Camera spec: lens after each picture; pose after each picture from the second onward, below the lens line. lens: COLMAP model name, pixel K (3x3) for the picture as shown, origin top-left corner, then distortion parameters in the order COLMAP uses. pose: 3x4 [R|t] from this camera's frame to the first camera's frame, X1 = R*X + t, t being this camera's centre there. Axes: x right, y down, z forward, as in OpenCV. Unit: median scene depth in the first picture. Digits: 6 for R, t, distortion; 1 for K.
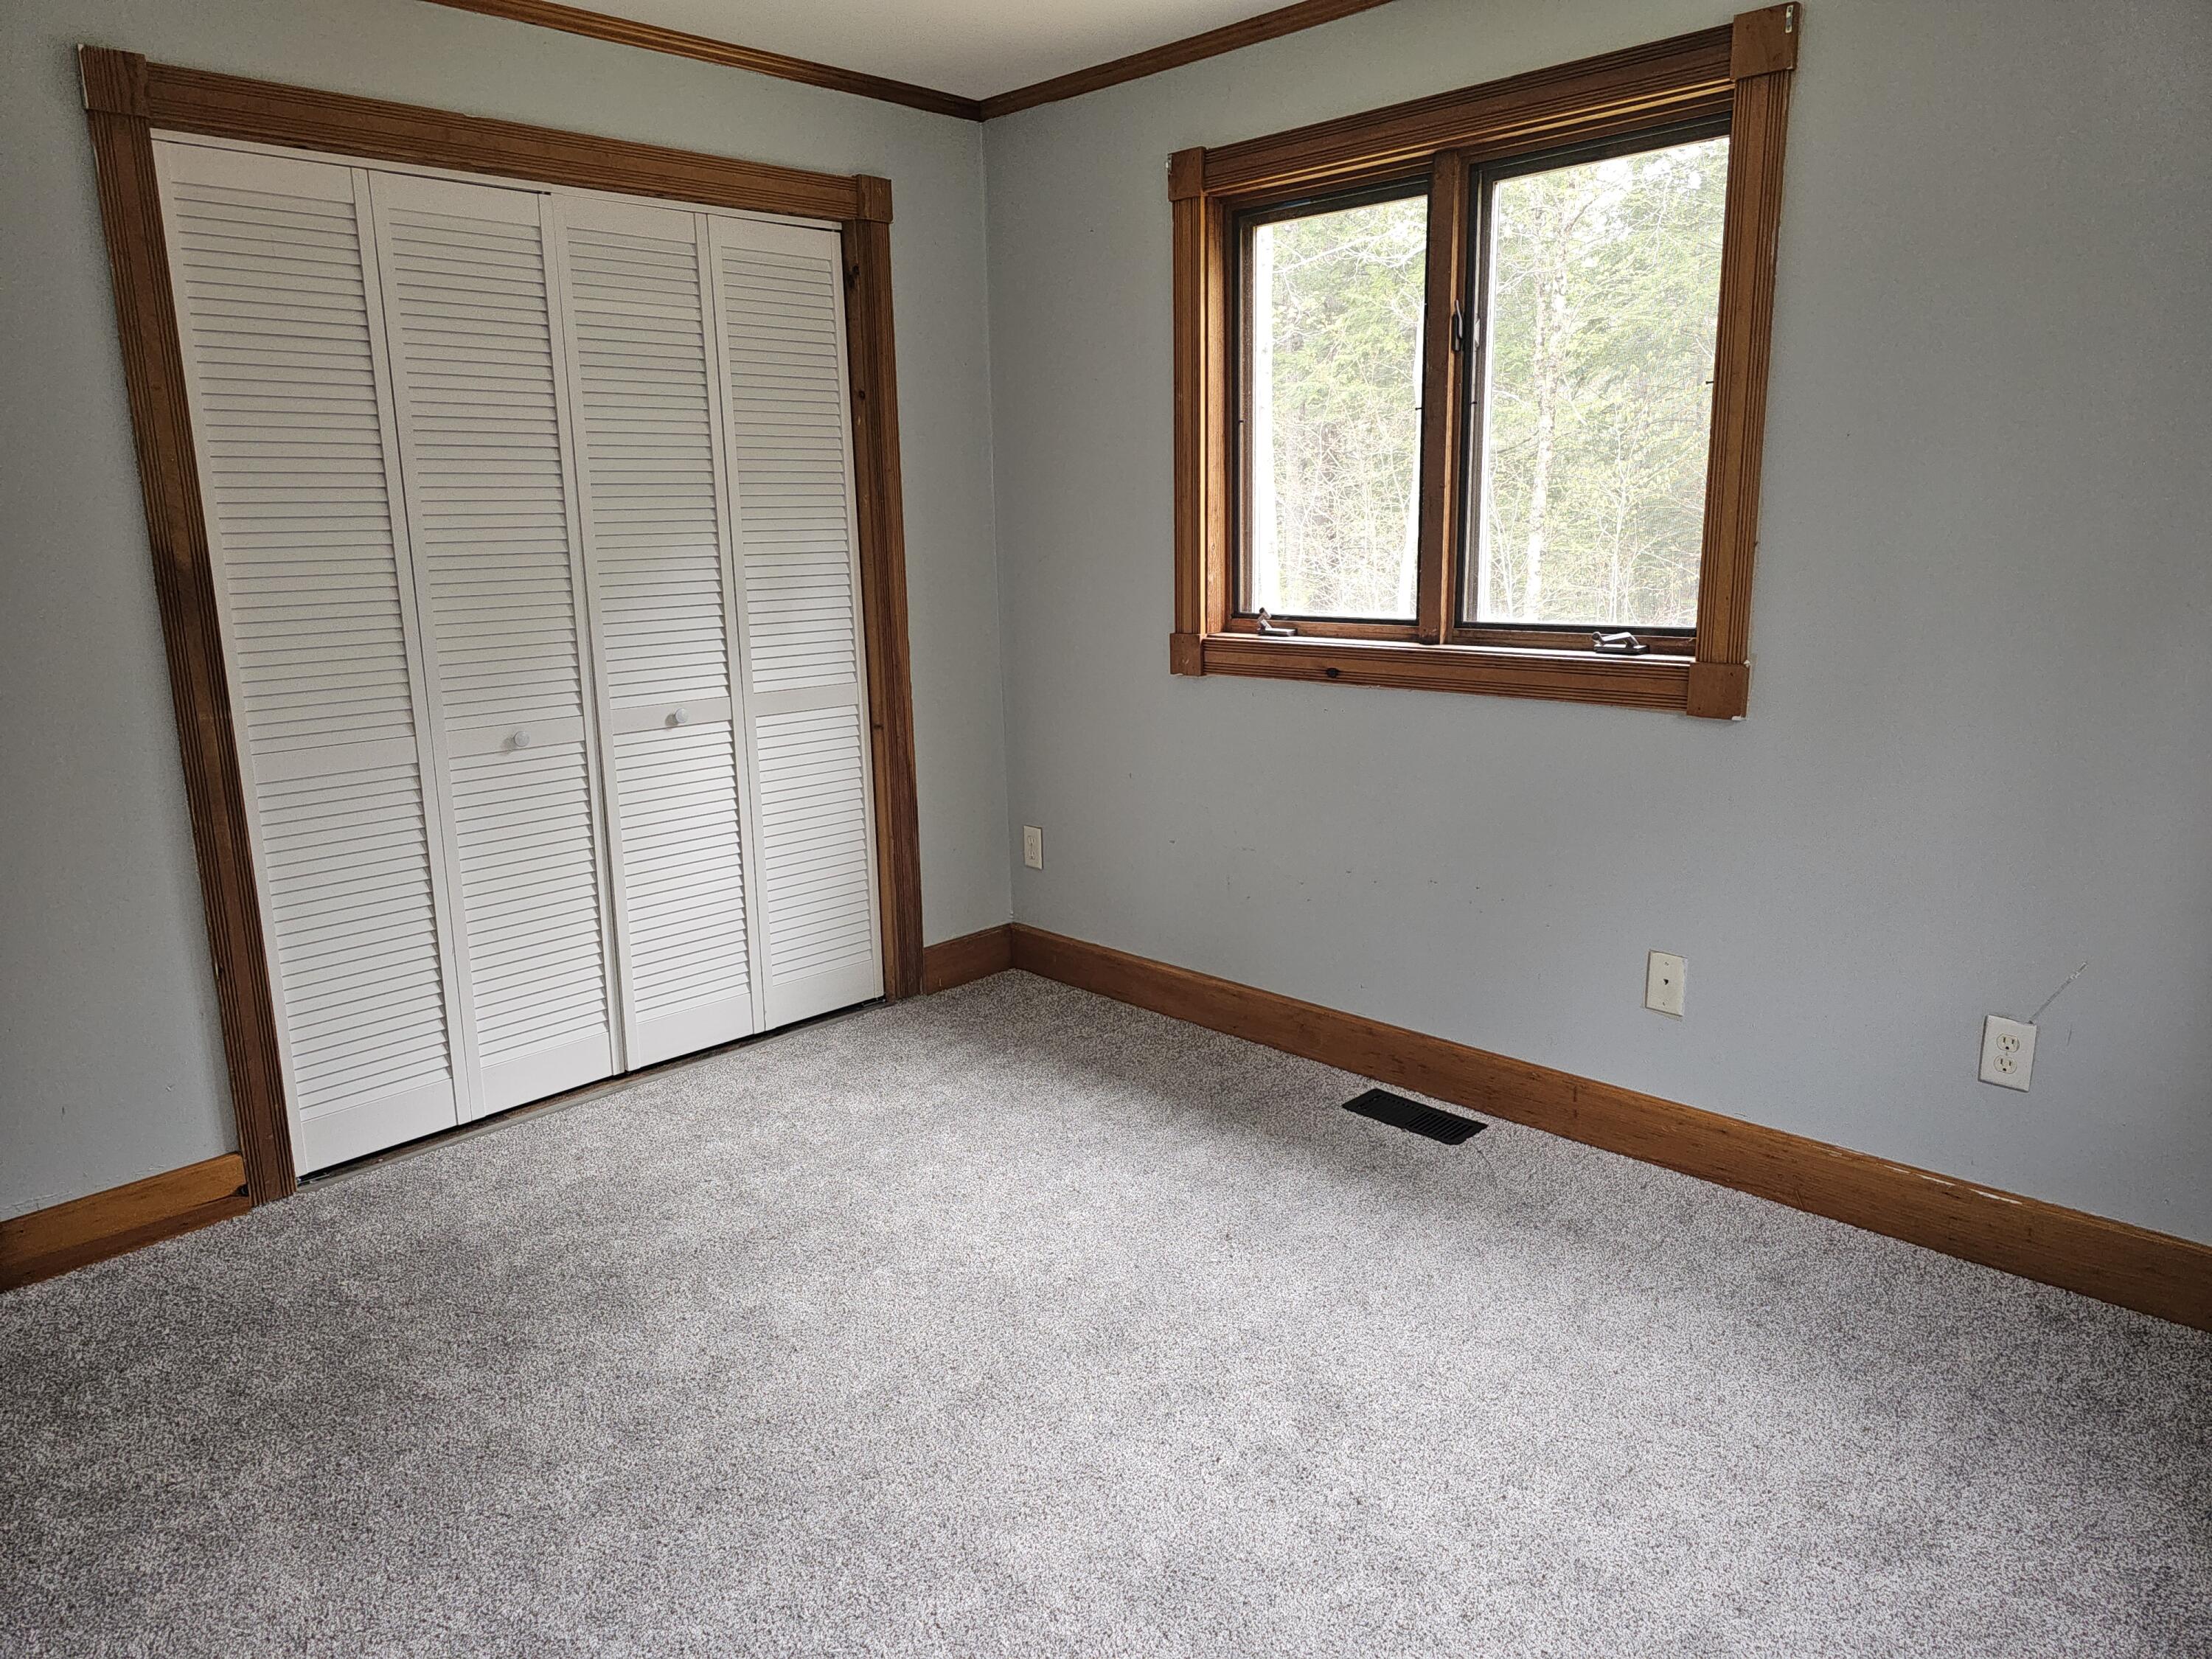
lens RADIAL K [[1456.3, 0, 1070.8], [0, 1456.3, 834.0], [0, 0, 1]] dist [0.006077, -0.033807]
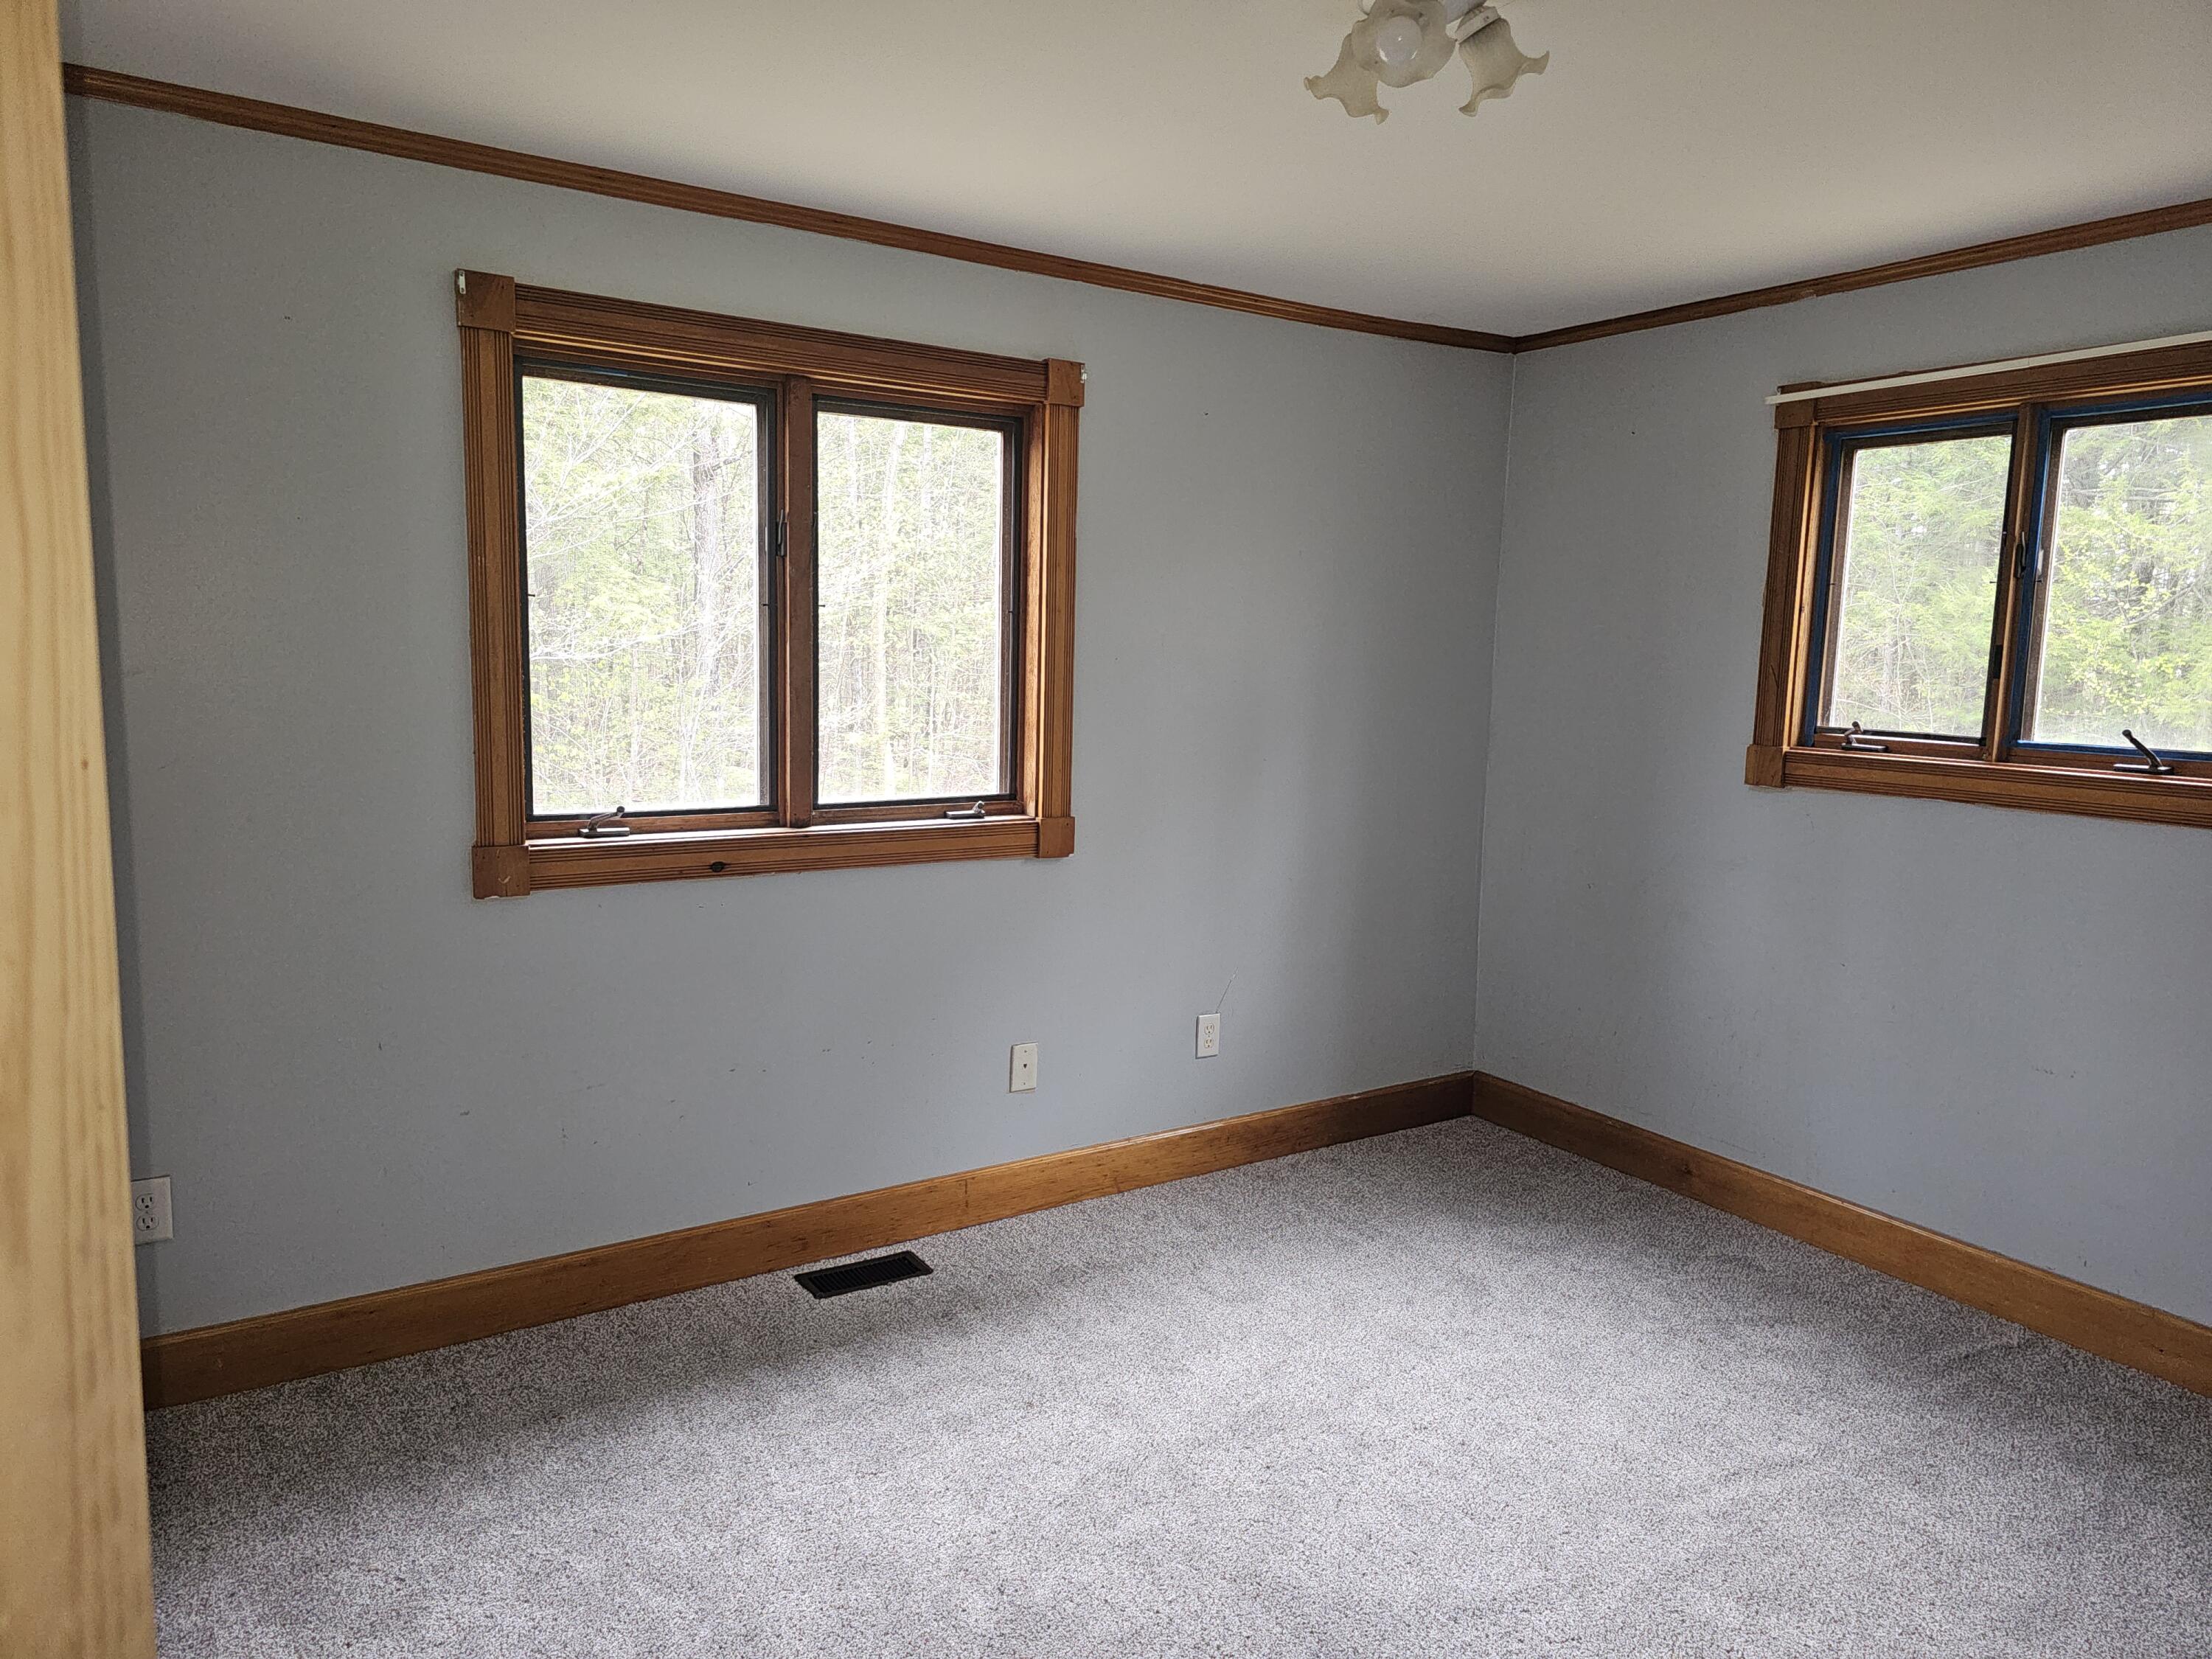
lens RADIAL K [[1487.0, 0, 1106.0], [0, 1487.0, 829.5], [0, 0, 1]] dist [0.092200, -0.102730]
pose [[0.186770, -0.091231, 0.978158, -0.776838], [0.188123, 0.980574, 0.055536, -0.149589], [-0.964223, 0.173641, 0.200305, 0.582287]]
